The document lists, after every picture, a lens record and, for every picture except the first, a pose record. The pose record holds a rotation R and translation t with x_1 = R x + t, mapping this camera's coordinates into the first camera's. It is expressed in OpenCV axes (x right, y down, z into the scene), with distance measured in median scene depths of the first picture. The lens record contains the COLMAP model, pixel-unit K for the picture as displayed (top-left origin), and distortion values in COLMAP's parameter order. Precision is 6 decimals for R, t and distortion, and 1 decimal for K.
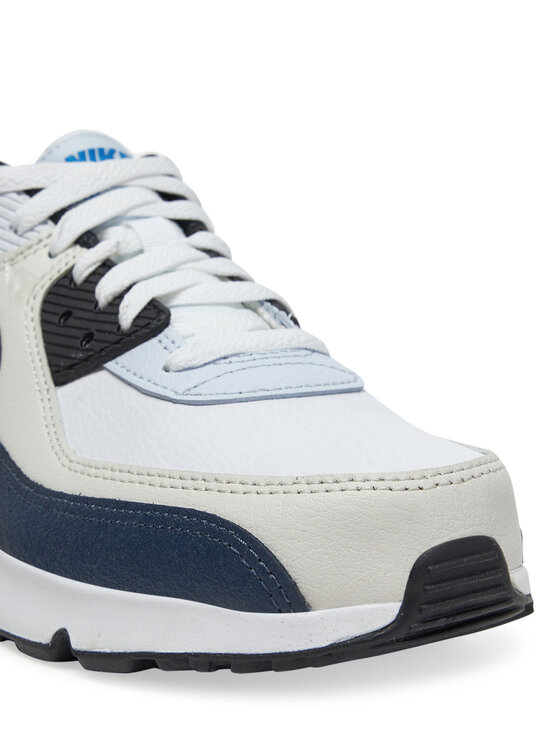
lens RADIAL K [[1618.5, 0, 280.0], [0, 1618.5, 373.0], [0, 0, 1]] dist [0.009804, -0.165908]
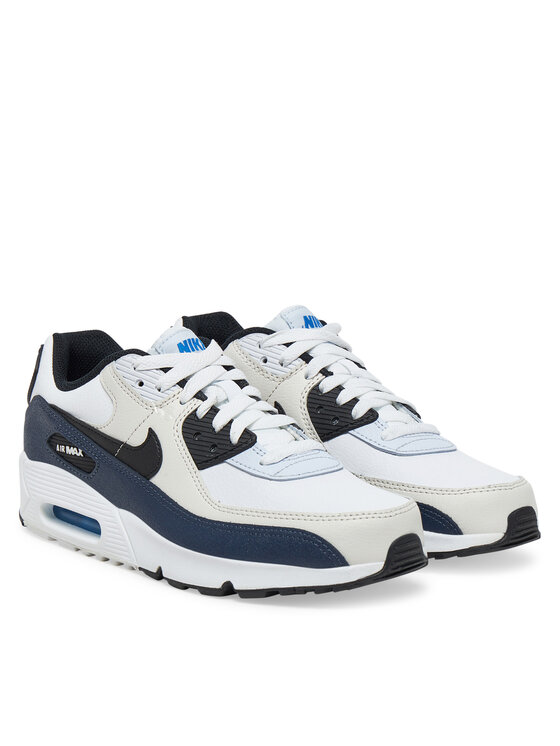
lens RADIAL K [[2020.5, 0, 280.0], [0, 2020.5, 373.0], [0, 0, 1]] dist [0.037295, 0.127940]
pose [[0.981301, -0.030910, 0.189984, -0.567183], [0.023278, 0.998835, 0.042275, -0.243170], [-0.191069, -0.037062, 0.980877, -1.720477]]
